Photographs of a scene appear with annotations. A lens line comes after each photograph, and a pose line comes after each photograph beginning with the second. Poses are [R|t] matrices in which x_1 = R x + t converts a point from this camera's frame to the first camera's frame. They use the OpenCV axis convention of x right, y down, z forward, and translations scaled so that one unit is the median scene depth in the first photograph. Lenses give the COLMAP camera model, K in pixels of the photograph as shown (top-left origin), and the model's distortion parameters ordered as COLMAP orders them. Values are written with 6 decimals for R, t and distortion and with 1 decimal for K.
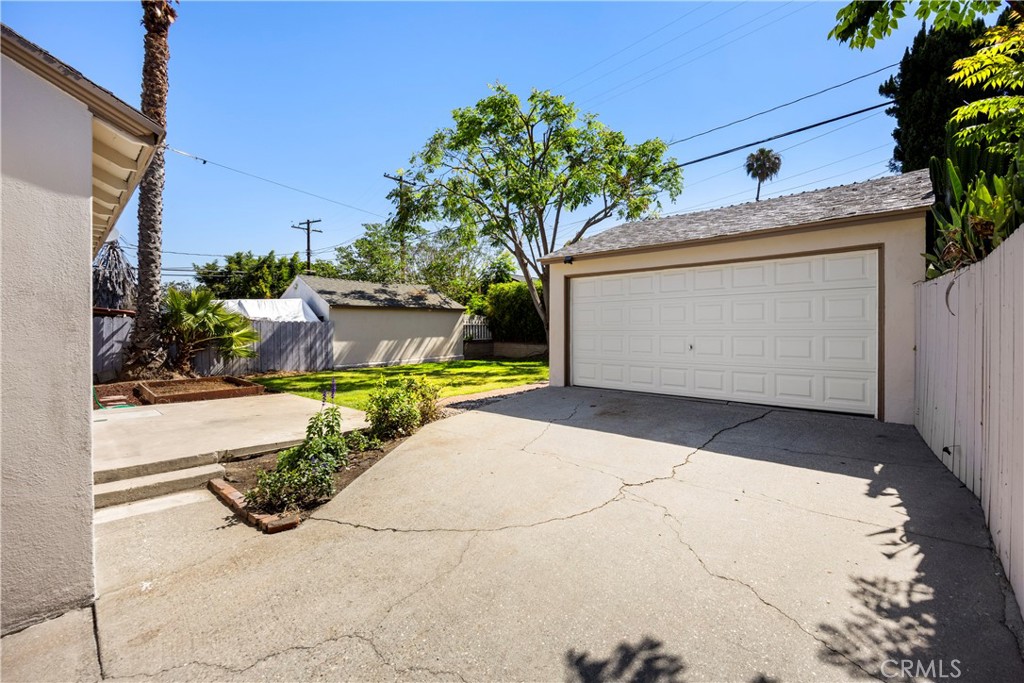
lens RADIAL K [[442.0, 0, 511.9], [0, 442.0, 327.7], [0, 0, 1]] dist [-0.001971, -0.000252]
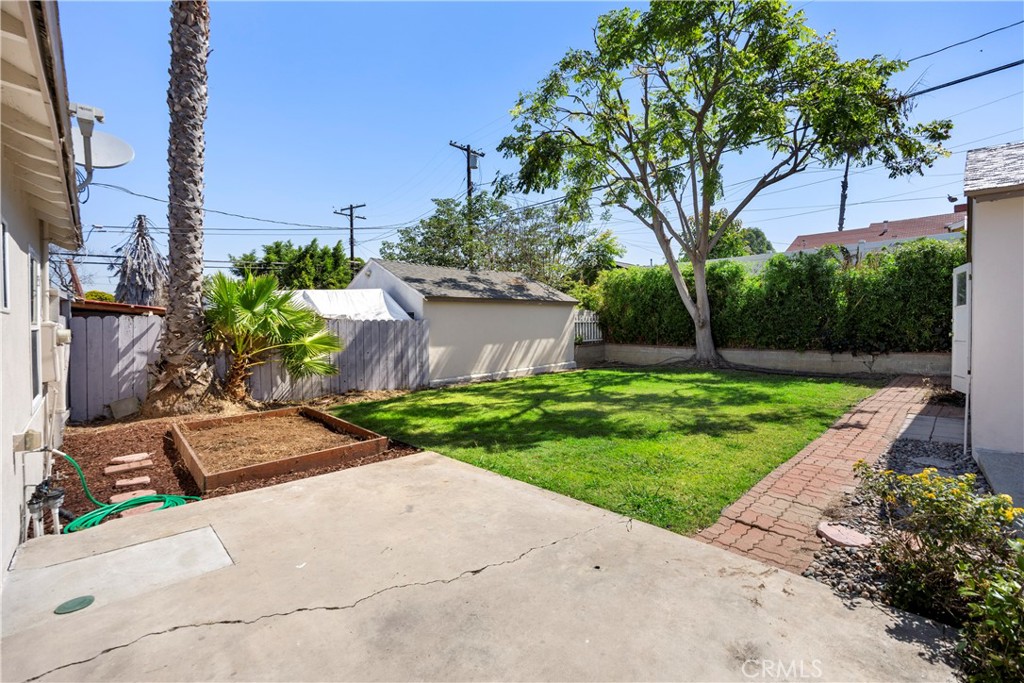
lens RADIAL K [[449.3, 0, 512.4], [0, 449.3, 327.3], [0, 0, 1]] dist [-0.012608, 0.000031]
pose [[0.998783, -0.005842, -0.048966, -0.235144], [0.006272, 0.999943, 0.008622, -0.007077], [0.048913, -0.008919, 0.998763, 0.278297]]
